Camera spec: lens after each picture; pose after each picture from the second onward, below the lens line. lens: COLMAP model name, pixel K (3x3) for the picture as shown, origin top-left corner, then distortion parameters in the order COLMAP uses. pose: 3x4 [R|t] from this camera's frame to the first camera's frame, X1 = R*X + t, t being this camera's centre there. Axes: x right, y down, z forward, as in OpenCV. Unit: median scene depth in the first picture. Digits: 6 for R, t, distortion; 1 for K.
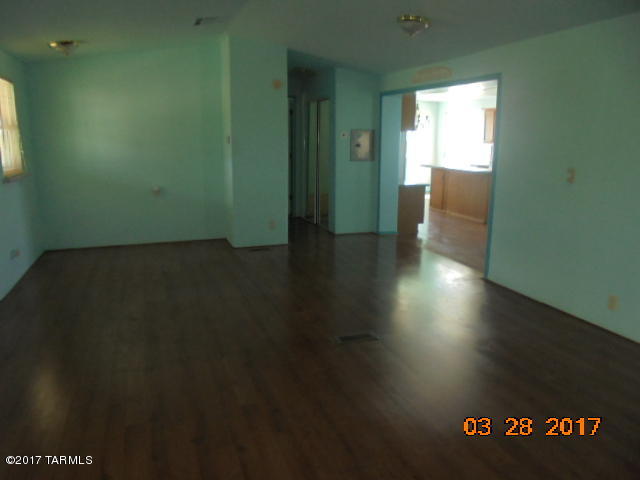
lens RADIAL K [[487.4, 0, 320.6], [0, 487.4, 243.8], [0, 0, 1]] dist [-0.078924, 0.004853]
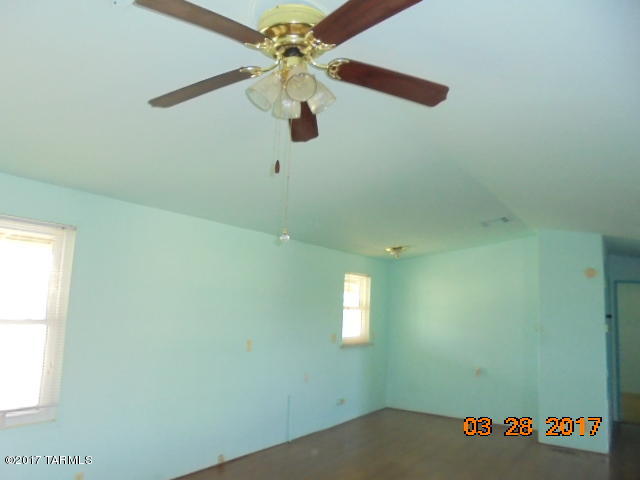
lens RADIAL K [[487.4, 0, 320.6], [0, 487.4, 243.8], [0, 0, 1]] dist [-0.078924, 0.004853]
pose [[0.609675, -0.088614, -0.787682, 0.403394], [-0.210303, 0.940034, -0.268531, -0.018734], [0.764244, 0.329368, 0.554480, 0.054527]]
